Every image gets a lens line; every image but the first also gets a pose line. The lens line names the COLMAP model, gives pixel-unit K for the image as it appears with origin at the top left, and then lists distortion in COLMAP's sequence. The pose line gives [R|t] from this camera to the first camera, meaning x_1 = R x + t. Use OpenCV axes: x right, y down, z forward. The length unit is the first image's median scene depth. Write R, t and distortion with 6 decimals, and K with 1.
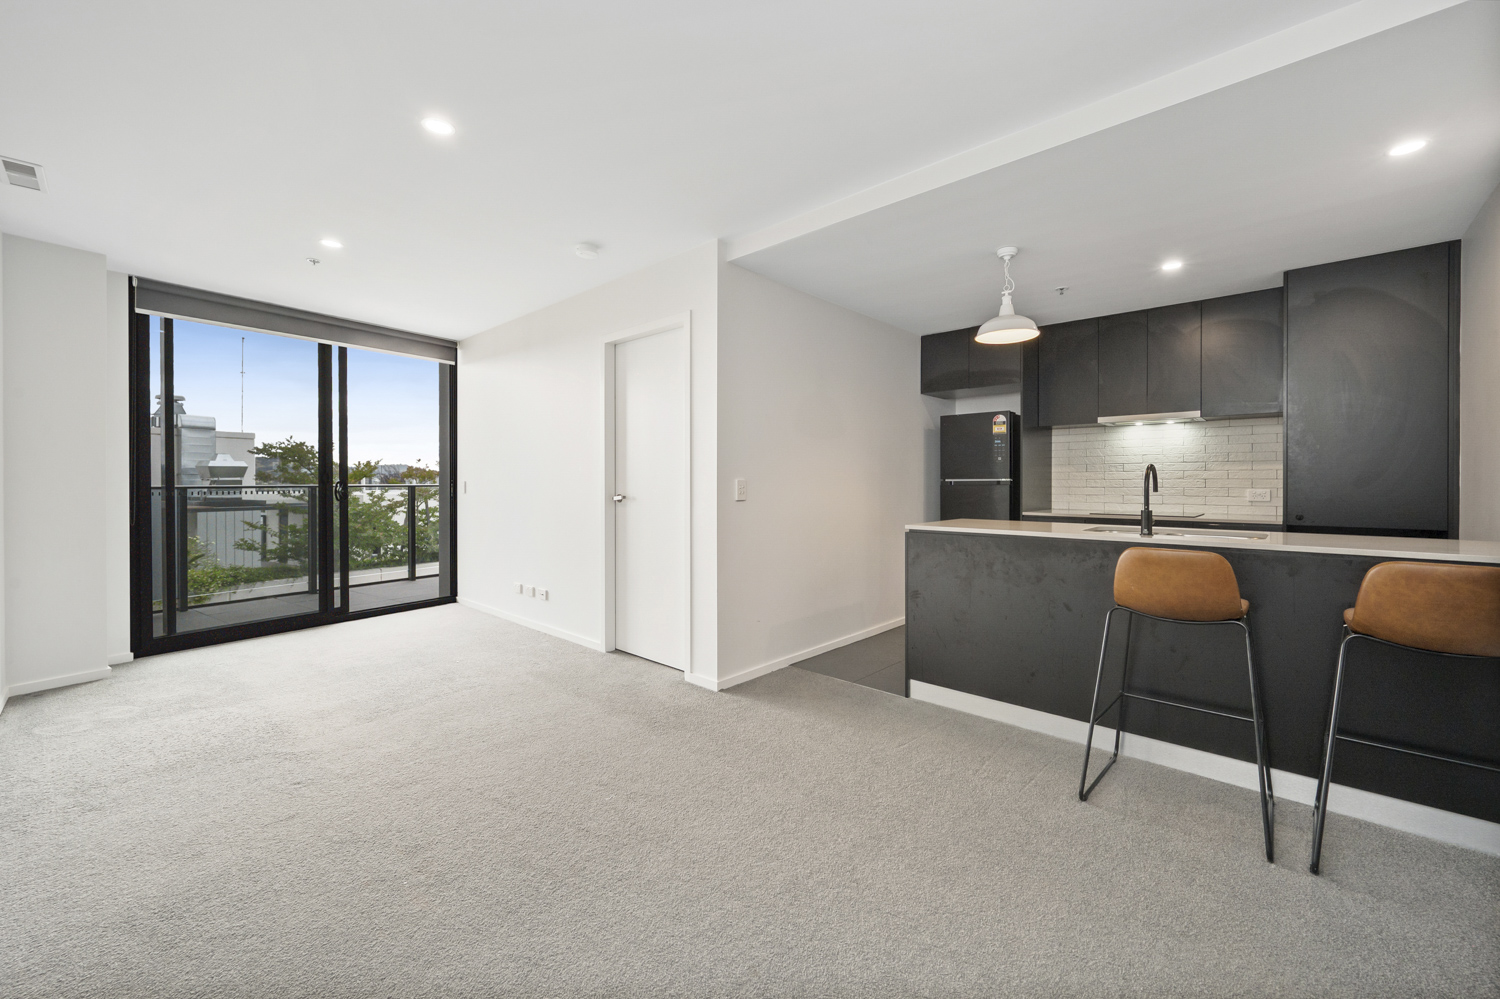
lens RADIAL K [[604.5, 0, 749.1], [0, 604.5, 496.3], [0, 0, 1]] dist [-0.001383, -0.000110]
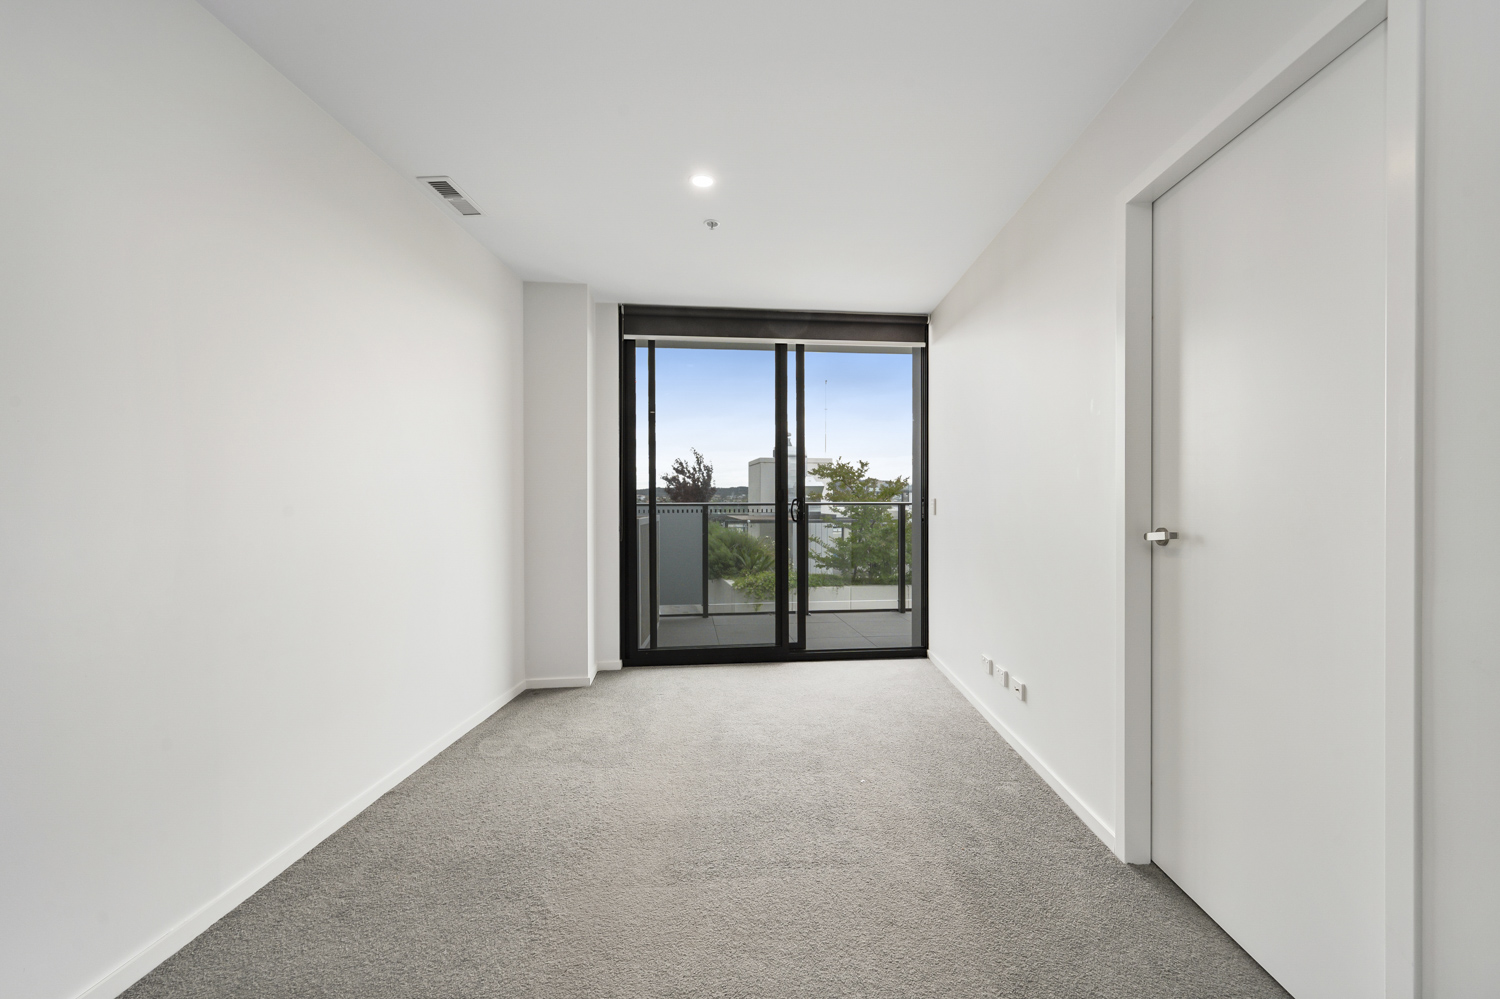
lens RADIAL K [[604.5, 0, 749.1], [0, 604.5, 496.3], [0, 0, 1]] dist [-0.001383, -0.000110]
pose [[0.653454, -0.003681, -0.756957, -0.064536], [-0.017078, 0.999662, -0.019604, -0.010706], [0.756774, 0.025738, 0.653170, 0.406652]]
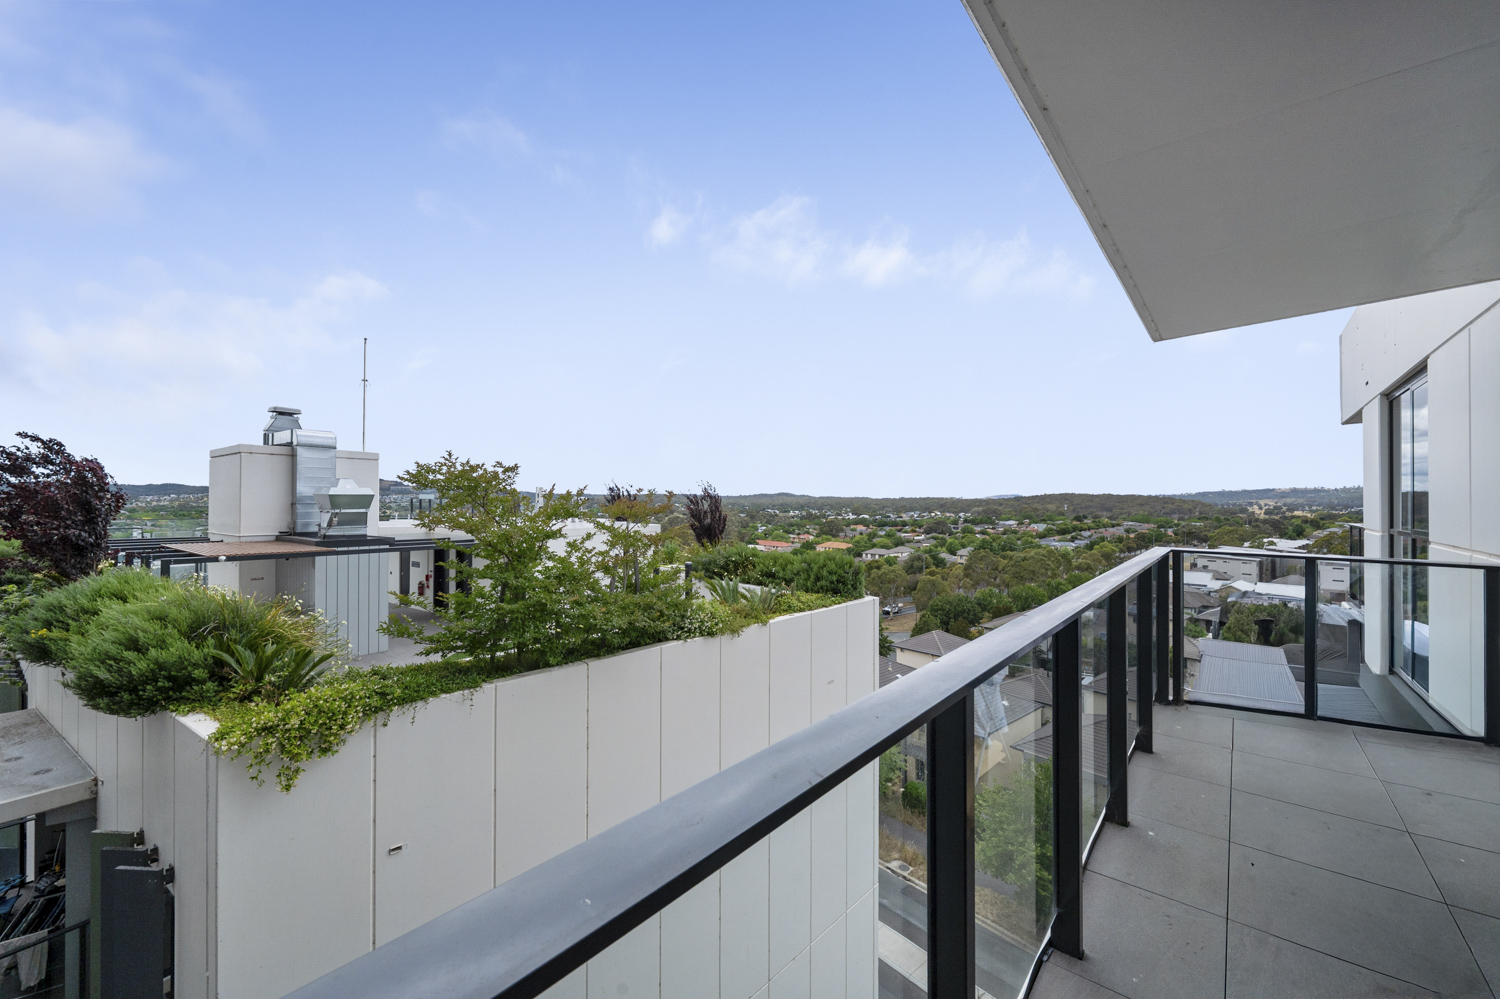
lens RADIAL K [[599.7, 0, 755.1], [0, 599.7, 488.0], [0, 0, 1]] dist [-0.002720, -0.000173]
pose [[0.995609, -0.001838, -0.093593, -1.089207], [-0.002200, 0.999072, -0.043020, -0.103801], [0.093585, 0.043037, 0.994681, 1.115707]]
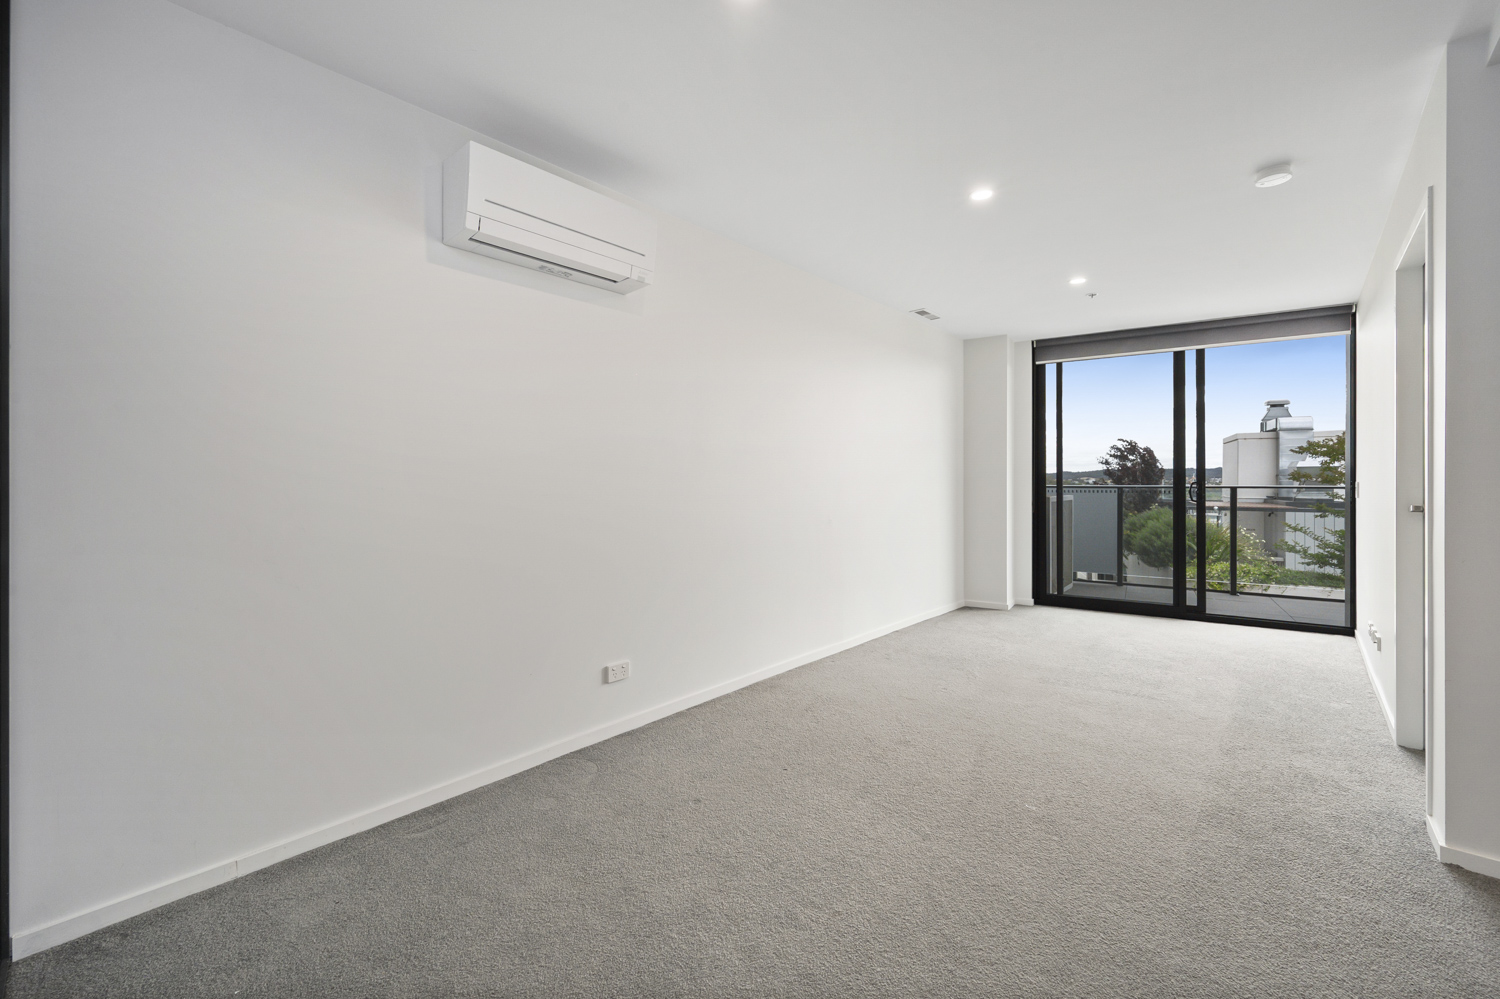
lens RADIAL K [[599.7, 0, 755.1], [0, 599.7, 488.0], [0, 0, 1]] dist [-0.002720, -0.000173]
pose [[0.028108, 0.010275, -0.999552, 0.335840], [-0.024673, 0.999650, 0.009583, -0.006171], [0.999300, 0.024392, 0.028352, 0.248118]]
